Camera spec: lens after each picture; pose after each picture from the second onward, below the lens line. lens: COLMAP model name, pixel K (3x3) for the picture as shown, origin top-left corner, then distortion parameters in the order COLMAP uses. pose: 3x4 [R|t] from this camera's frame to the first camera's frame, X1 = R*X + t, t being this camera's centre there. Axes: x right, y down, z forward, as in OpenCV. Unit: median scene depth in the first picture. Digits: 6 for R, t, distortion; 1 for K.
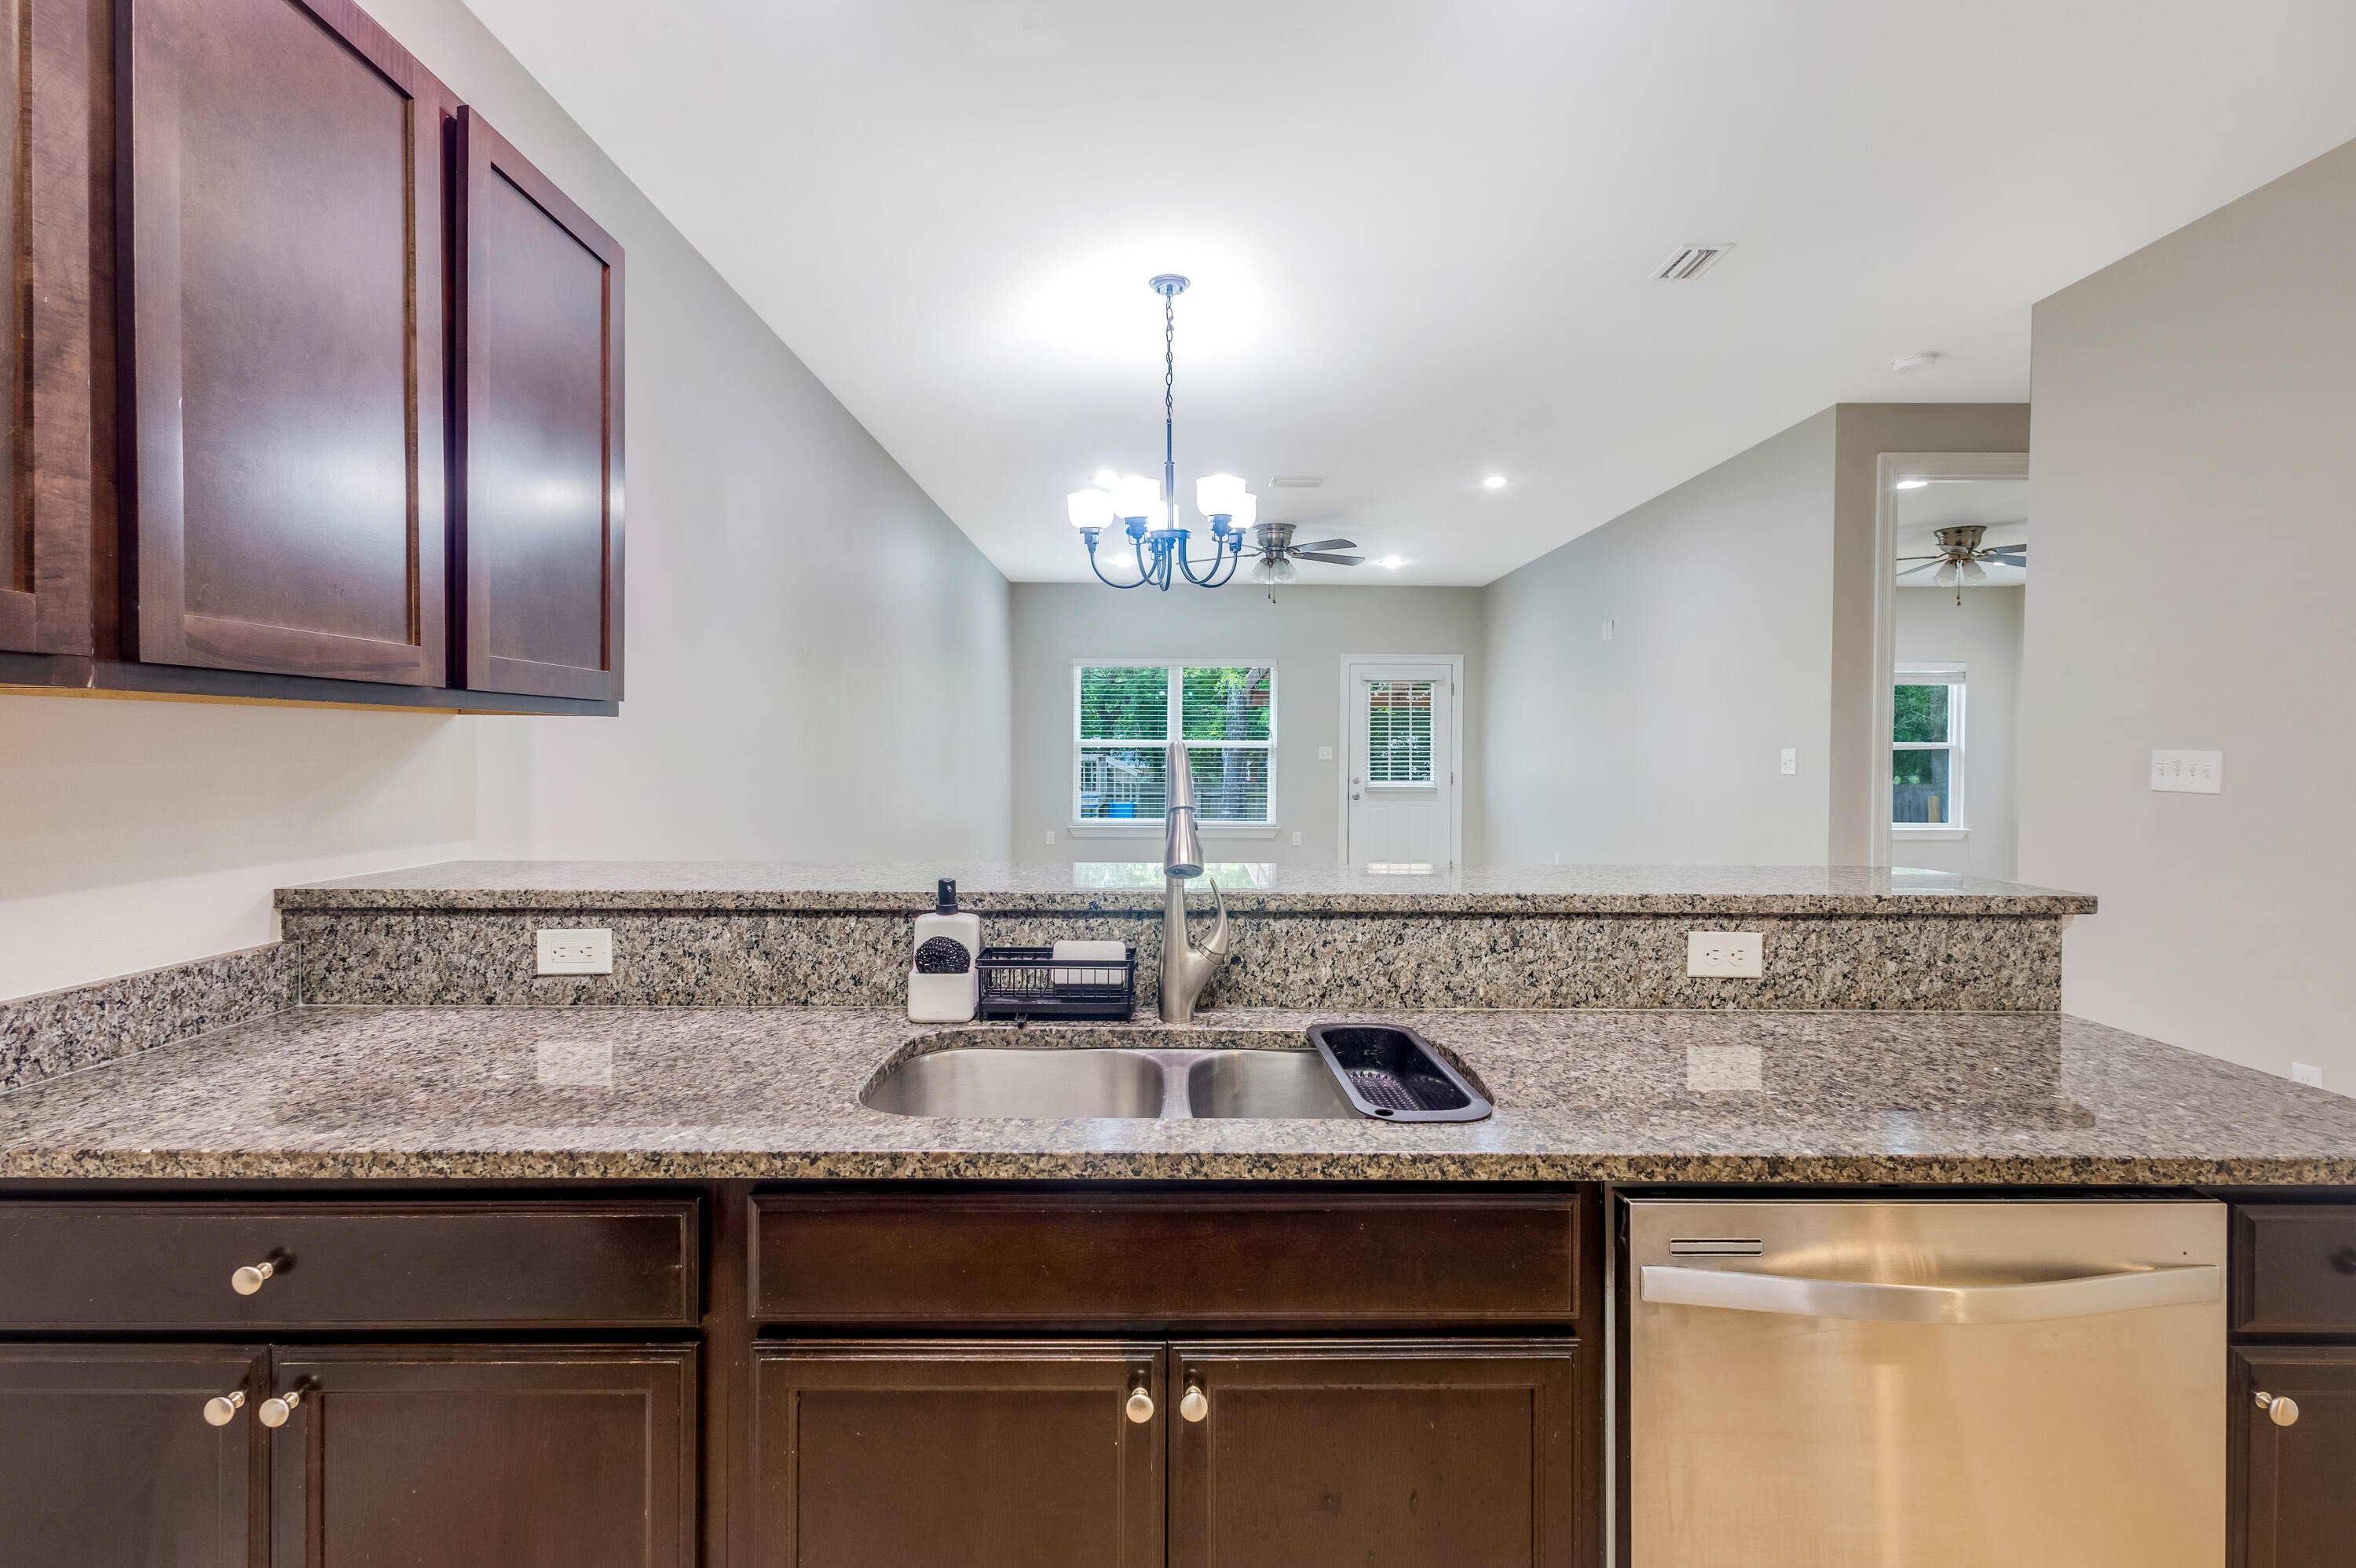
lens RADIAL K [[1113.6, 0, 1179.0], [0, 1113.6, 755.6], [0, 0, 1]] dist [0.000979, 0.000114]
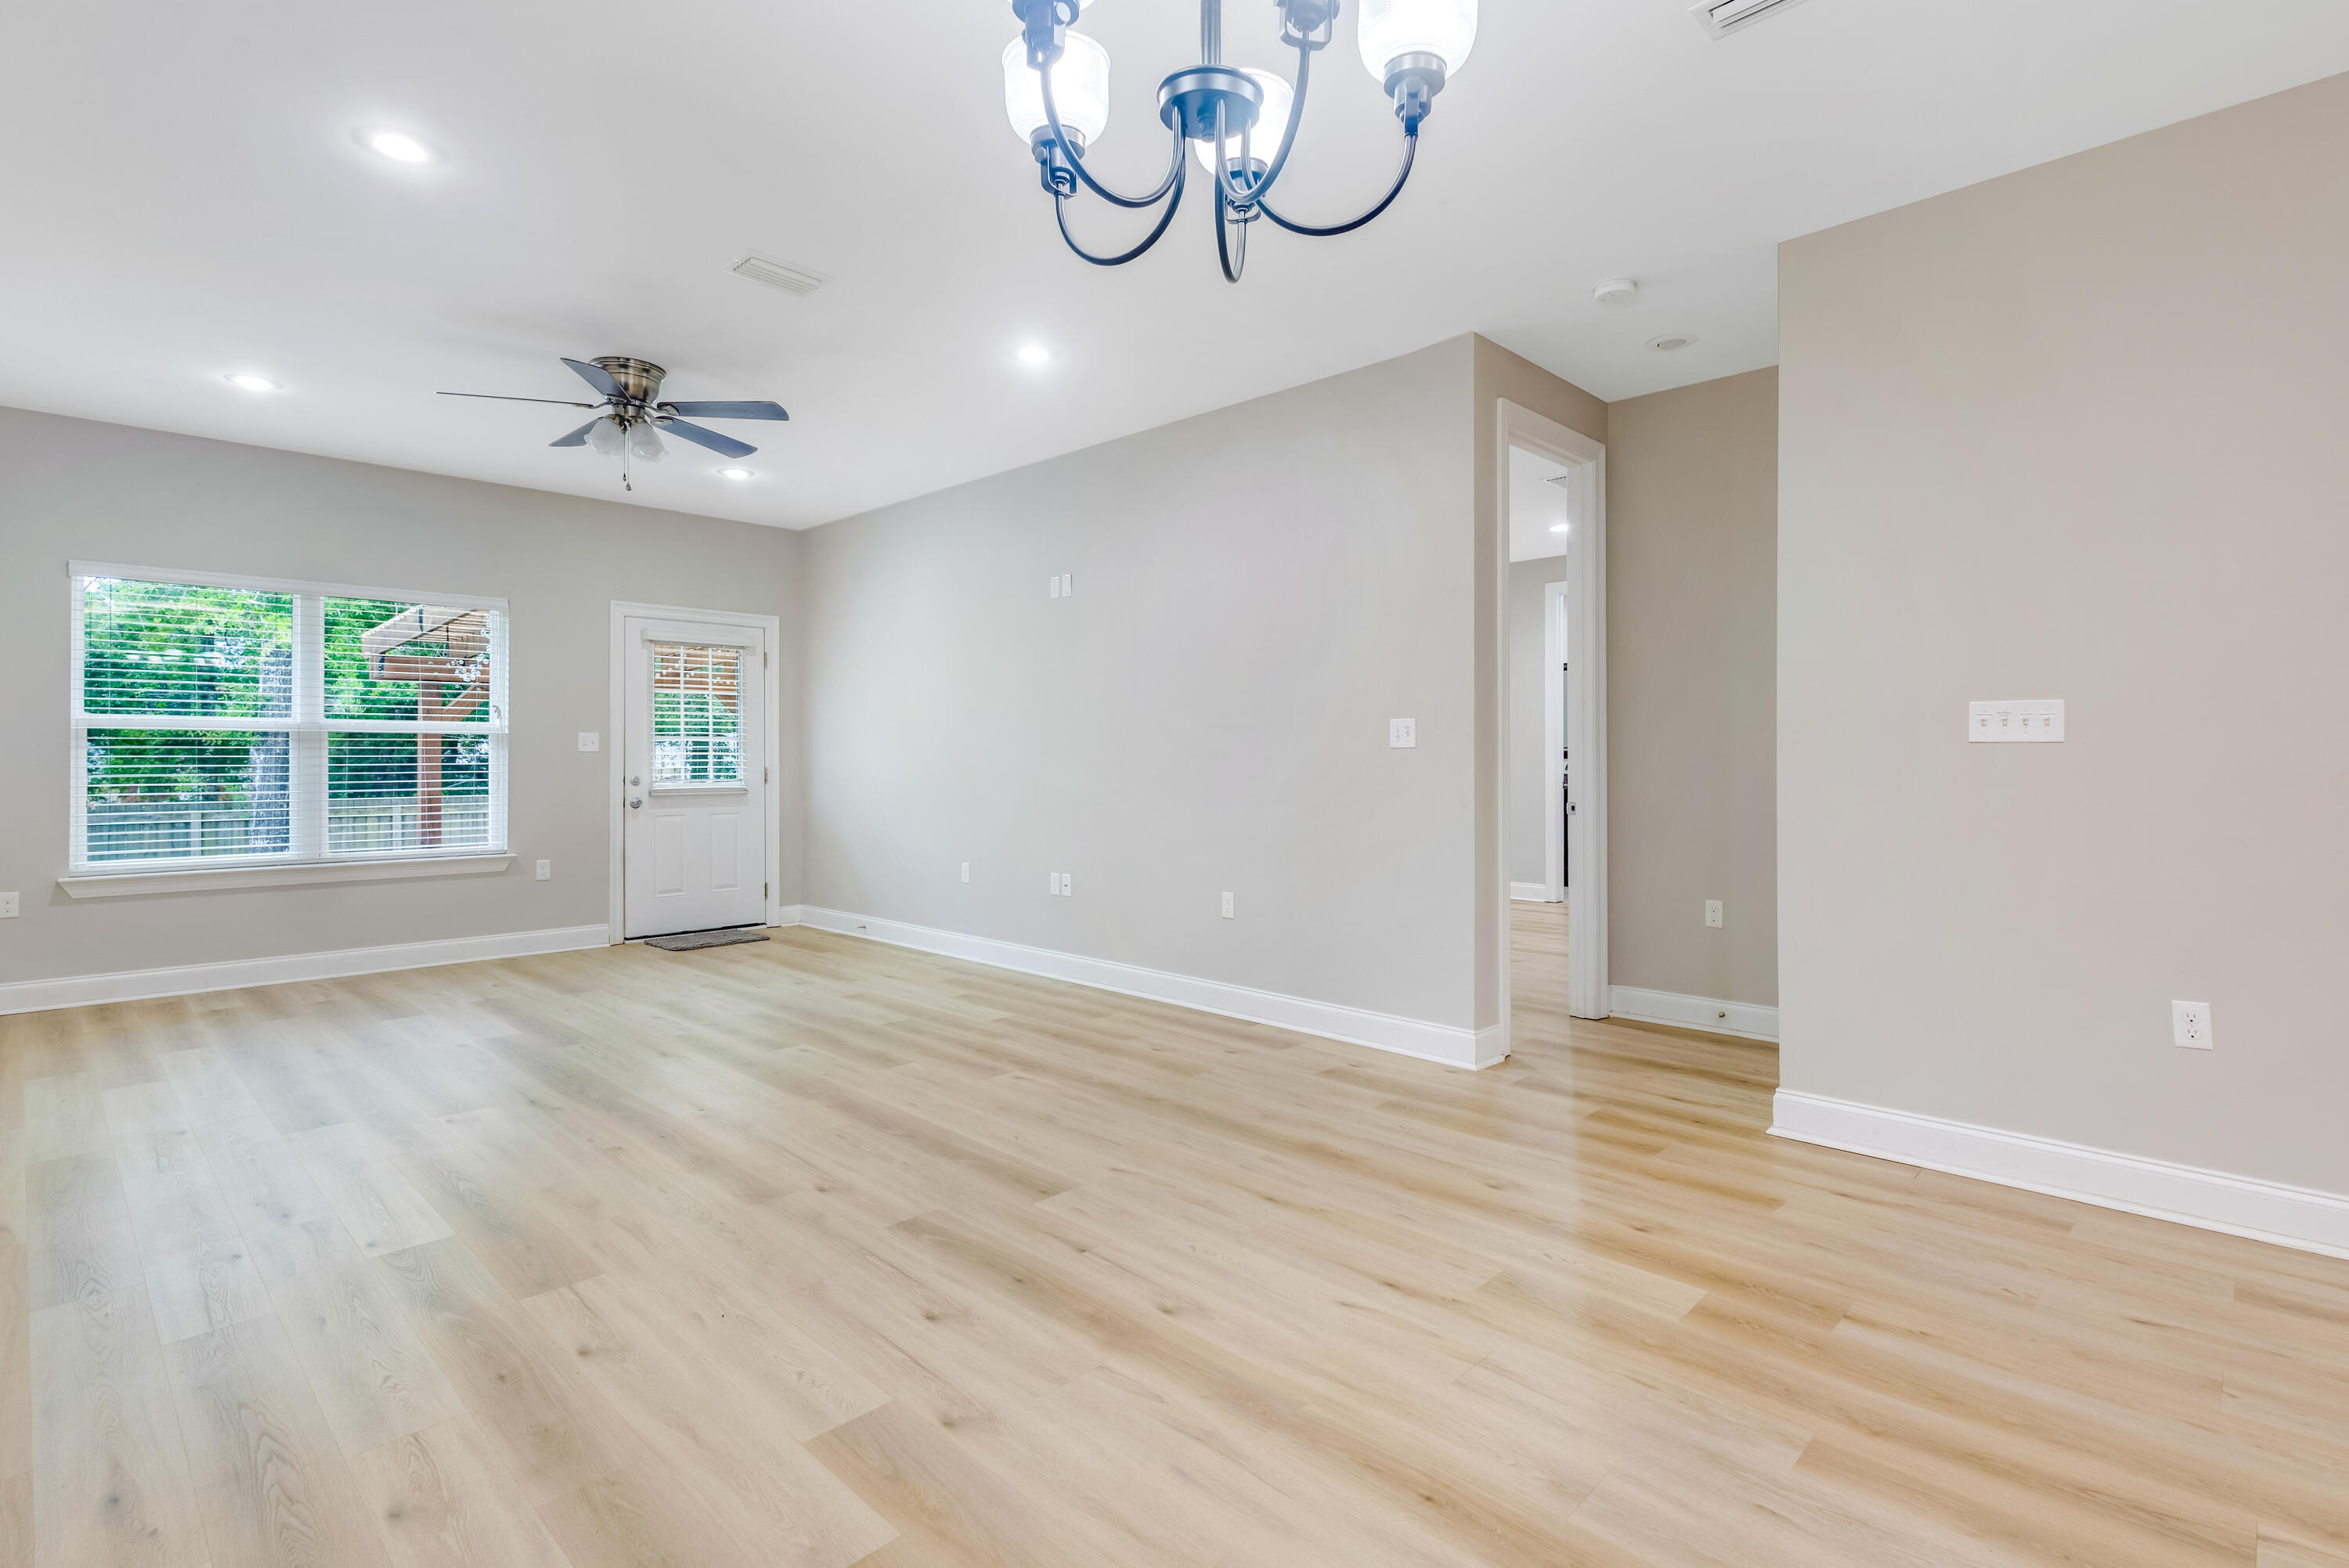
lens RADIAL K [[1127.1, 0, 1172.6], [0, 1127.1, 756.0], [0, 0, 1]] dist [0.005424, 0.000340]
pose [[0.705865, -0.005191, 0.708328, -0.110641], [0.010631, 0.999938, -0.003266, 0.012887], [-0.708267, 0.009835, 0.705876, 0.258257]]
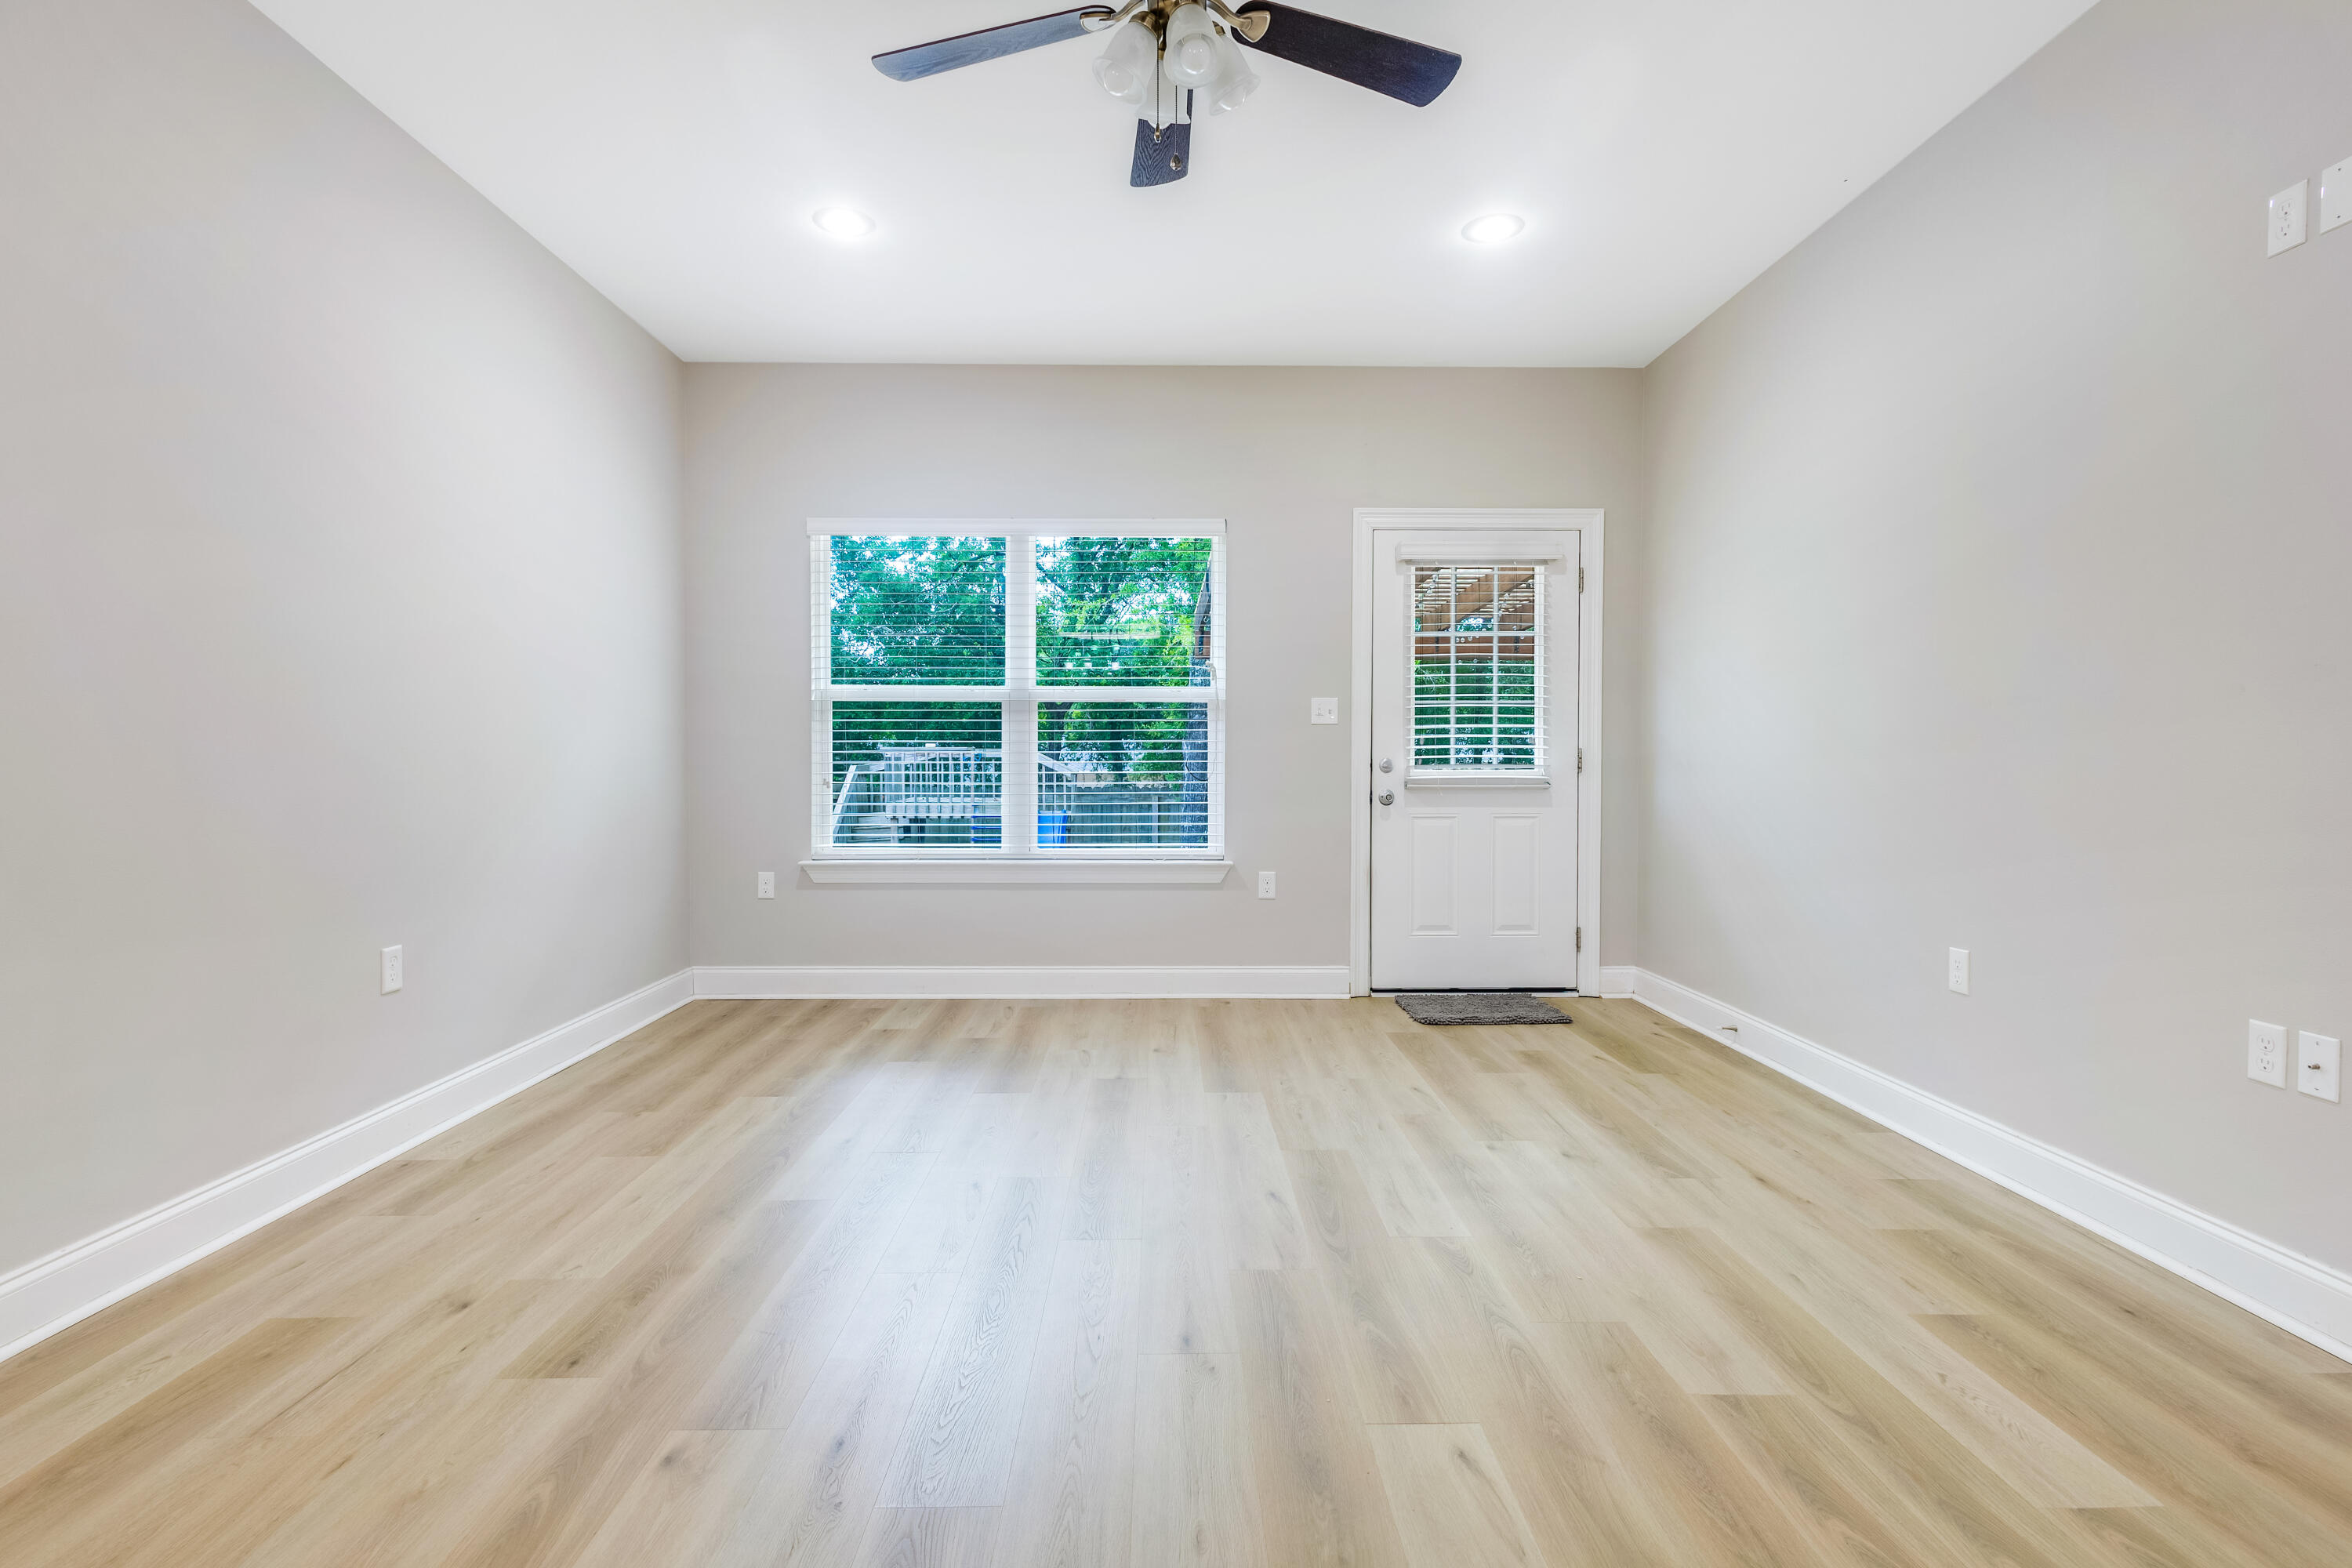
lens RADIAL K [[1114.8, 0, 1176.0], [0, 1114.8, 784.0], [0, 0, 1]] dist [0.003209, 0.000443]
pose [[0.999918, -0.004844, 0.011820, 0.061481], [0.004650, 0.999855, 0.016412, 0.022420], [-0.011898, -0.016356, 0.999795, 0.519938]]
